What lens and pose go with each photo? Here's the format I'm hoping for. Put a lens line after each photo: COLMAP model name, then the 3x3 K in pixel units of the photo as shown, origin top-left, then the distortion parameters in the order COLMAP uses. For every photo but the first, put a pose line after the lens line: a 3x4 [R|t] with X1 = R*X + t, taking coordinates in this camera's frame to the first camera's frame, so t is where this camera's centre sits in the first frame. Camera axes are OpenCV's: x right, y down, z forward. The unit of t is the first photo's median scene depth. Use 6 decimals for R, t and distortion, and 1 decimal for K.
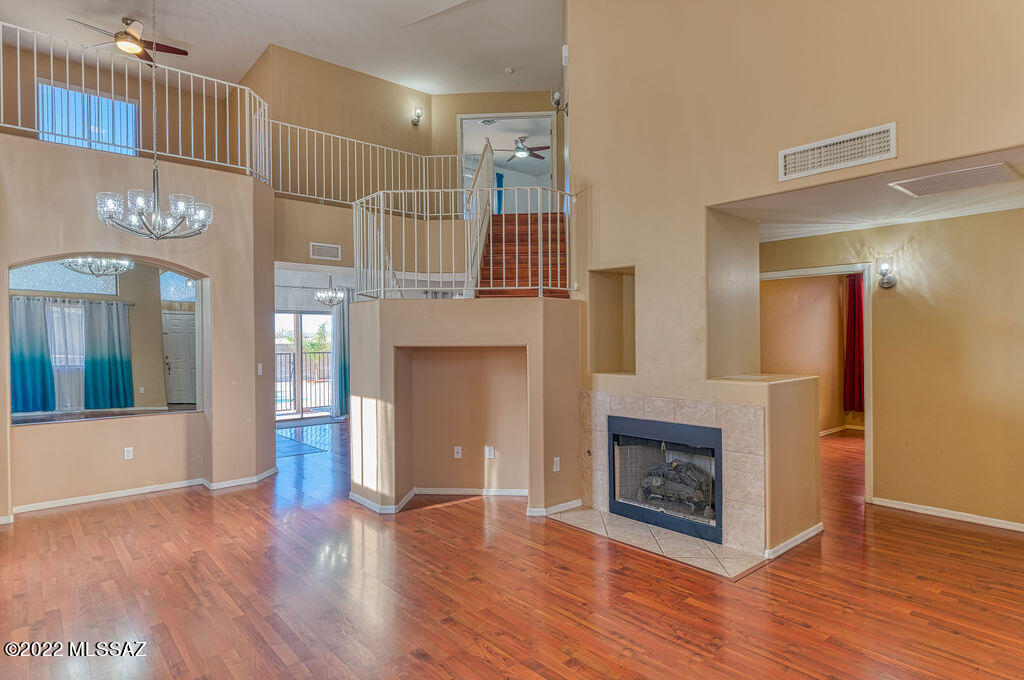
lens RADIAL K [[564.1, 0, 516.4], [0, 564.1, 341.4], [0, 0, 1]] dist [0.005146, 0.000474]
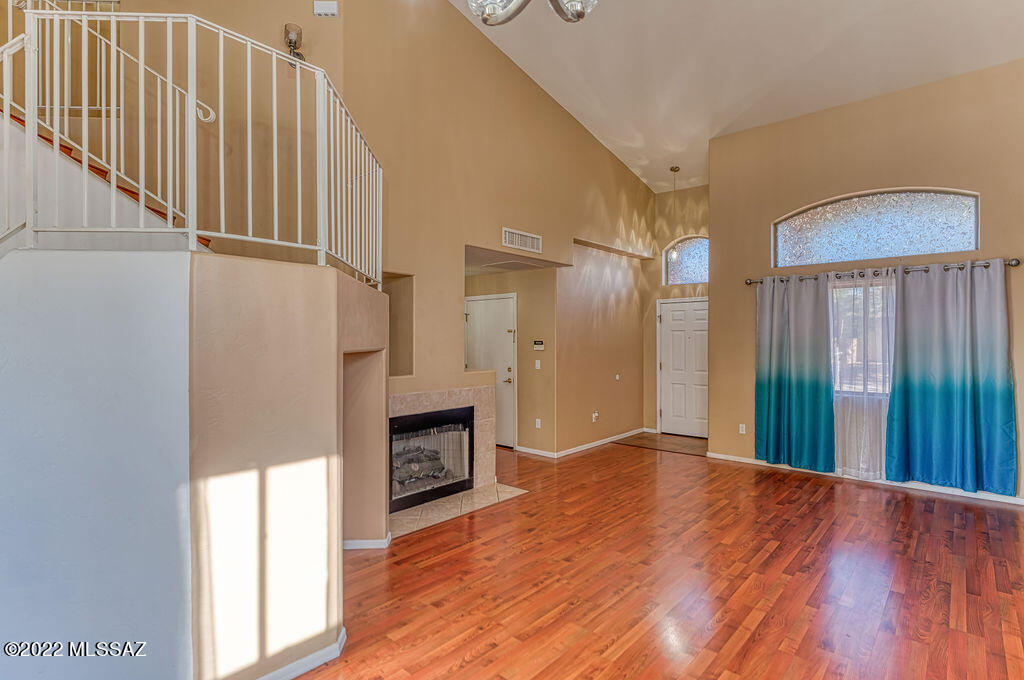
lens RADIAL K [[493.0, 0, 517.6], [0, 493.0, 337.2], [0, 0, 1]] dist [0.000539, 0.000073]
pose [[-0.112033, 0.013725, 0.993610, -0.948236], [0.007383, 0.999889, -0.012979, 0.000319], [-0.993677, 0.005882, -0.112122, 1.115536]]
